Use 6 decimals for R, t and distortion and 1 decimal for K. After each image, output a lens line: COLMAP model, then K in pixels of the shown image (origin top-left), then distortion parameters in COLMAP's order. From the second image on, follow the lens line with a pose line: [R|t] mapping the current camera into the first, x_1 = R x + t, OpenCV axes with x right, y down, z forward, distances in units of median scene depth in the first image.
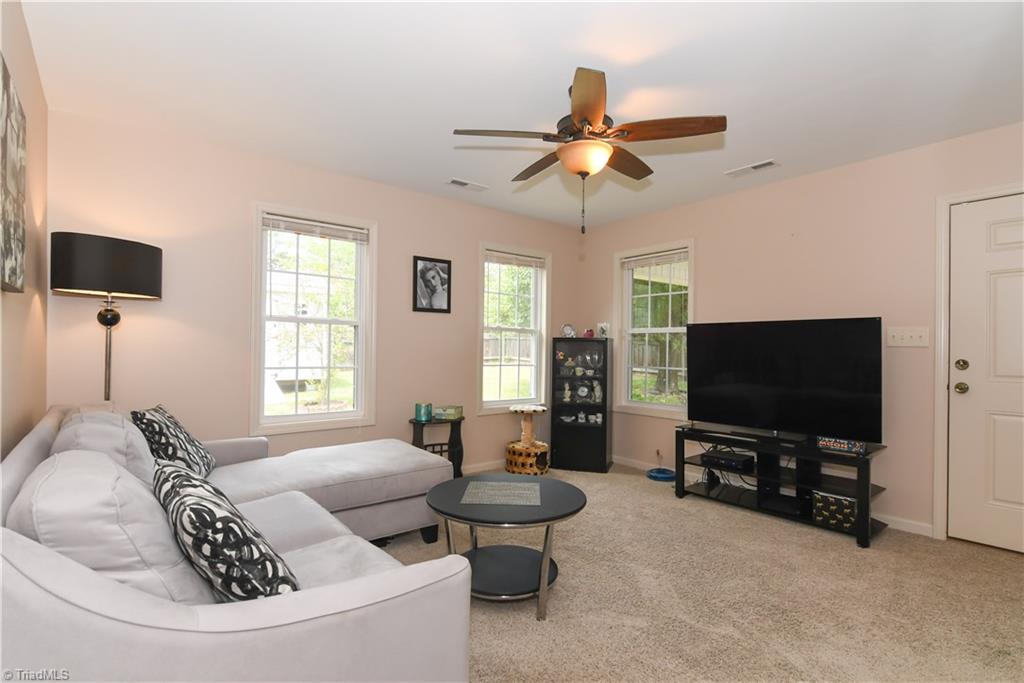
lens RADIAL K [[507.3, 0, 508.7], [0, 507.3, 344.2], [0, 0, 1]] dist [-0.003053, -0.007862]
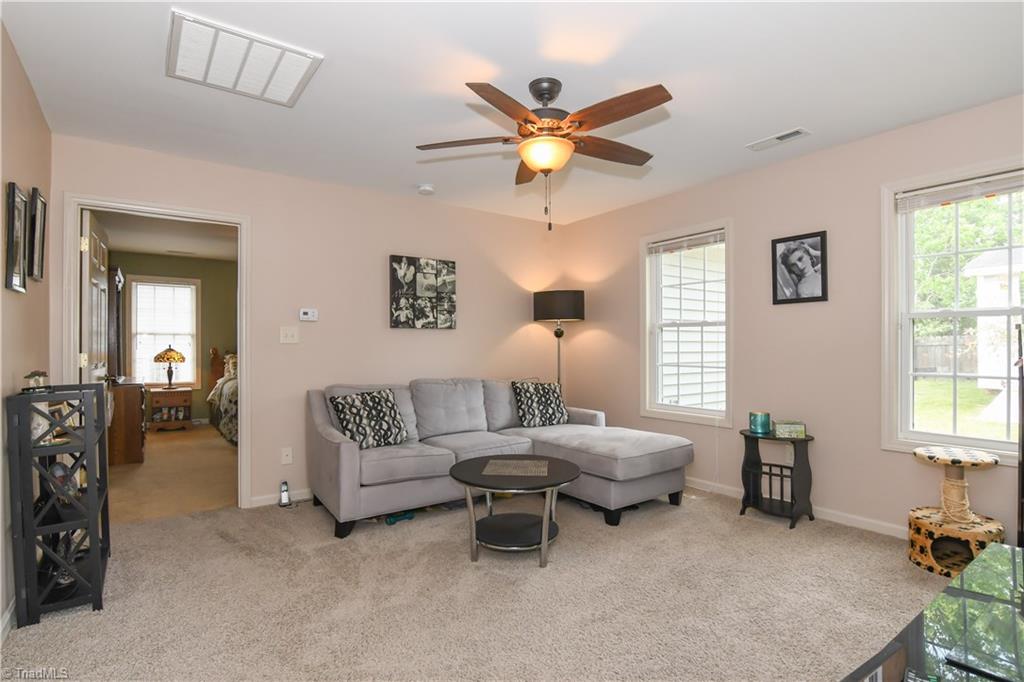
lens RADIAL K [[507.3, 0, 508.7], [0, 507.3, 348.4], [0, 0, 1]] dist [-0.003053, -0.007862]
pose [[-0.063337, -0.008260, -0.997958, 0.676132], [0.010039, 0.999910, -0.008913, 0.011308], [0.997942, -0.010583, -0.063249, 0.595916]]
